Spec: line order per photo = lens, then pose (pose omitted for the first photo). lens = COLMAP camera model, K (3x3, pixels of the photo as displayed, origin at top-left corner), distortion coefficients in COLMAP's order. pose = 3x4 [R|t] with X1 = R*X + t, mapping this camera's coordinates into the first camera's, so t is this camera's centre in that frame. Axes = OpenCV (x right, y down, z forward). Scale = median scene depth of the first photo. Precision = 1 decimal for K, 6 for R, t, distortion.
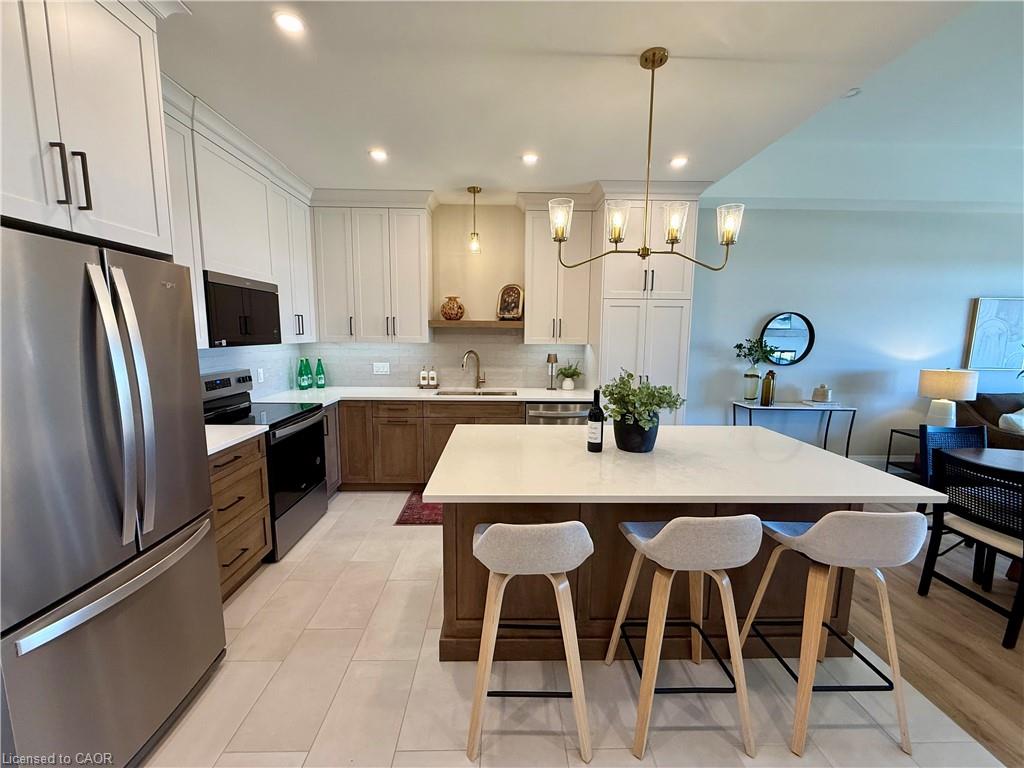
lens RADIAL K [[408.5, 0, 510.6], [0, 408.5, 383.7], [0, 0, 1]] dist [0.001459, -0.000174]
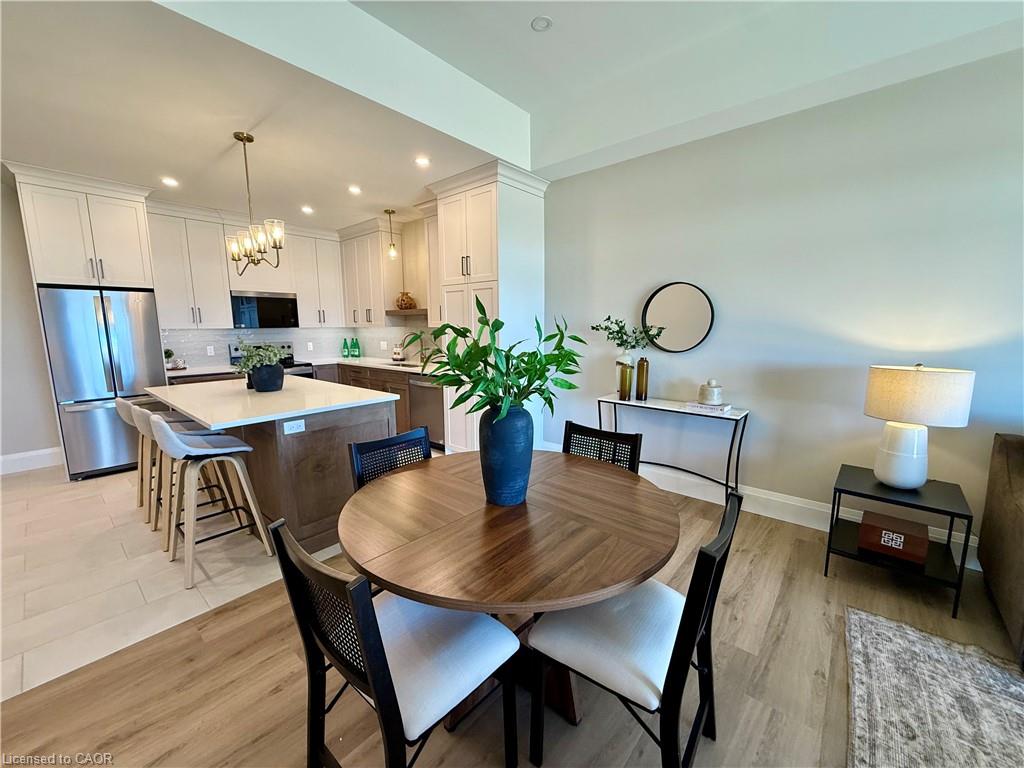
lens RADIAL K [[408.5, 0, 510.3], [0, 408.5, 383.7], [0, 0, 1]] dist [0.001459, -0.000174]
pose [[0.741934, 0.081719, -0.665475, 1.073843], [-0.070454, 0.996552, 0.043825, 0.001503], [0.666761, 0.014370, 0.745133, 0.255069]]
